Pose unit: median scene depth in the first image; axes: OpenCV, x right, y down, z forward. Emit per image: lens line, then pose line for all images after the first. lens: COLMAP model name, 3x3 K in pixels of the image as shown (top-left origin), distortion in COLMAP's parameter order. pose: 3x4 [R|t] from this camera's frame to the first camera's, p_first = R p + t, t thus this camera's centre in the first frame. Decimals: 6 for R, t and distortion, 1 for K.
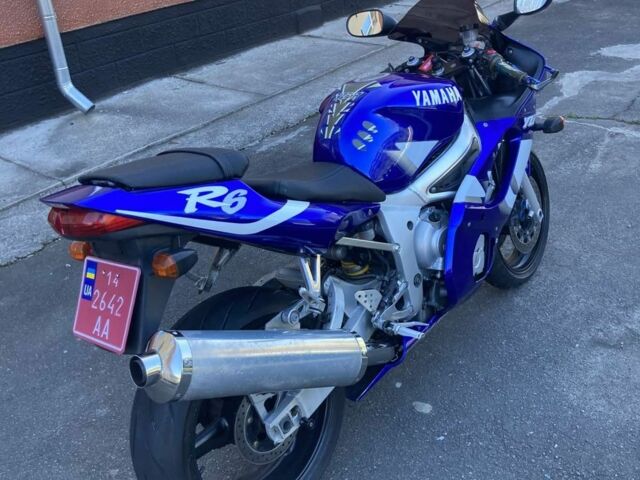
lens RADIAL K [[703.6, 0, 320.0], [0, 703.6, 240.0], [0, 0, 1]] dist [0.076767, -0.253151]
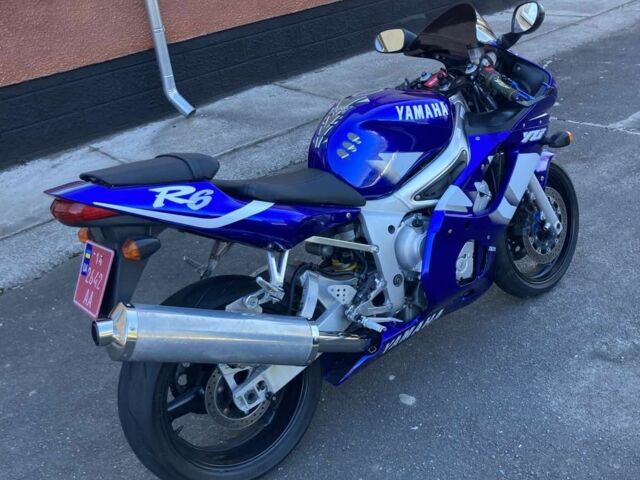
lens RADIAL K [[703.6, 0, 320.0], [0, 703.6, 240.0], [0, 0, 1]] dist [0.076767, -0.253151]
pose [[0.979632, 0.051943, -0.193965, 0.231360], [-0.052921, 0.998599, 0.000140, 0.001608], [0.193701, 0.010128, 0.981008, -0.089434]]
